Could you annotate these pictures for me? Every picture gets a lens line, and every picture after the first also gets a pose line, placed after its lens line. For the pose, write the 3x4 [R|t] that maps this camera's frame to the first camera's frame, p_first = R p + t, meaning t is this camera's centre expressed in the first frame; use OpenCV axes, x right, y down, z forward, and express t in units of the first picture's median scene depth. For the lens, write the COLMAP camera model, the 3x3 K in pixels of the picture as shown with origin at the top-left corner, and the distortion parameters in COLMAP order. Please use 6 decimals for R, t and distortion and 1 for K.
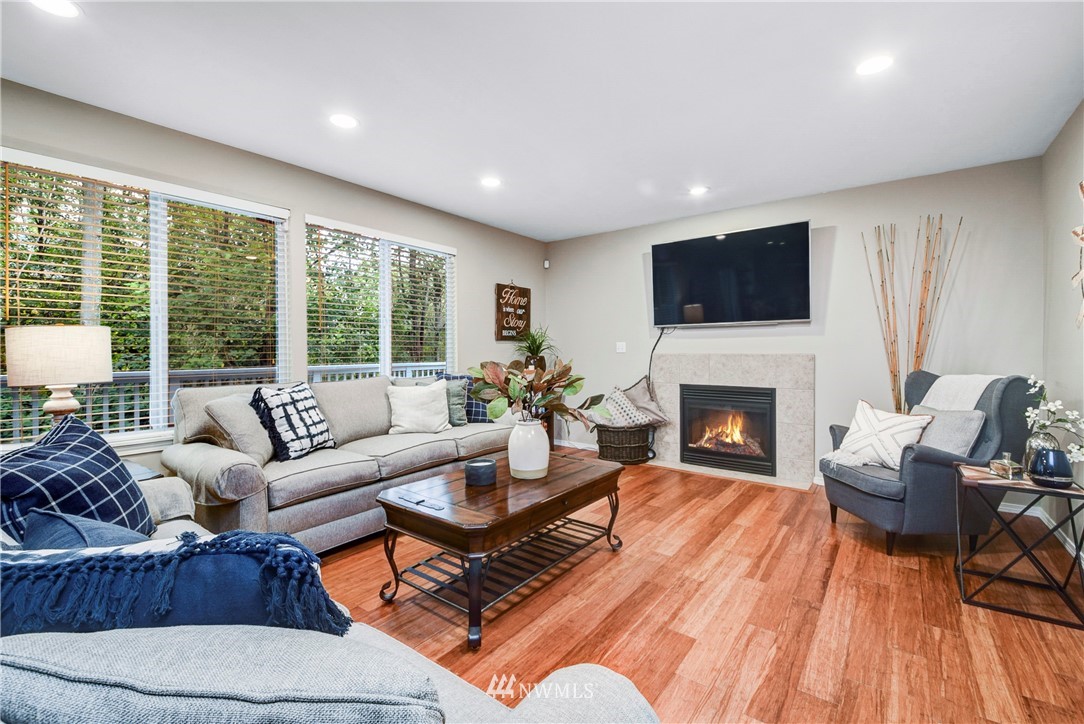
lens RADIAL K [[478.4, 0, 543.8], [0, 478.4, 356.7], [0, 0, 1]] dist [0.029565, -0.021705]
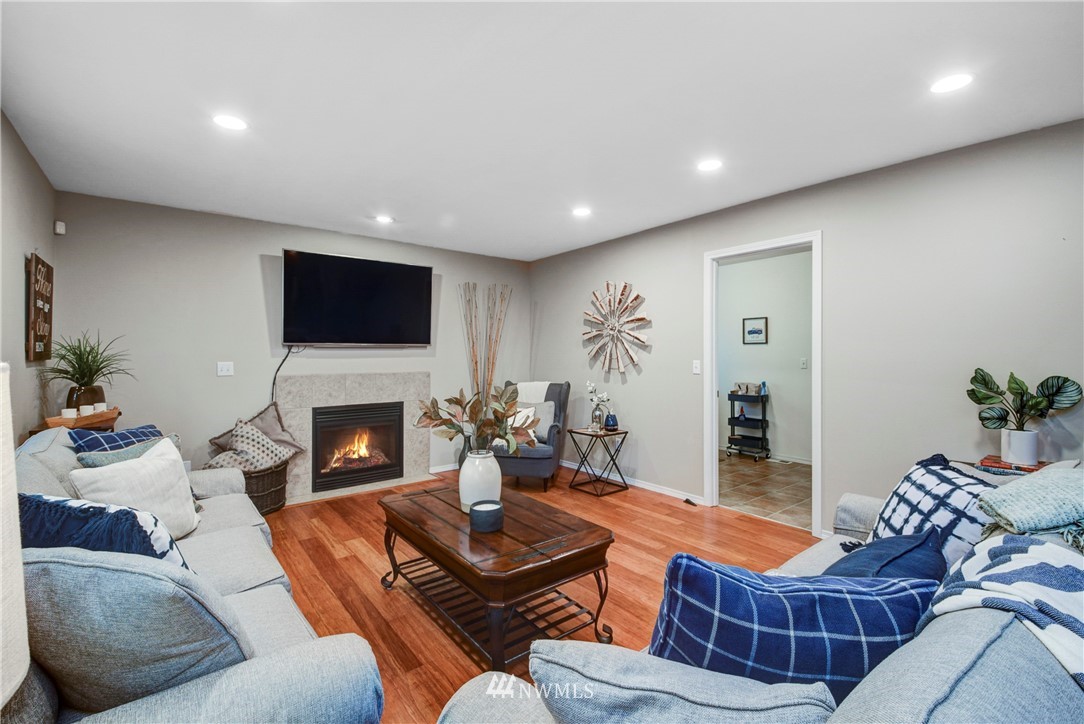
lens RADIAL K [[483.1, 0, 546.8], [0, 483.1, 359.0], [0, 0, 1]] dist [0.015895, -0.023952]
pose [[0.212669, -0.007436, 0.977096, -0.549788], [0.013049, 0.999903, 0.004769, -0.036023], [-0.977037, 0.011736, 0.212745, 0.377510]]
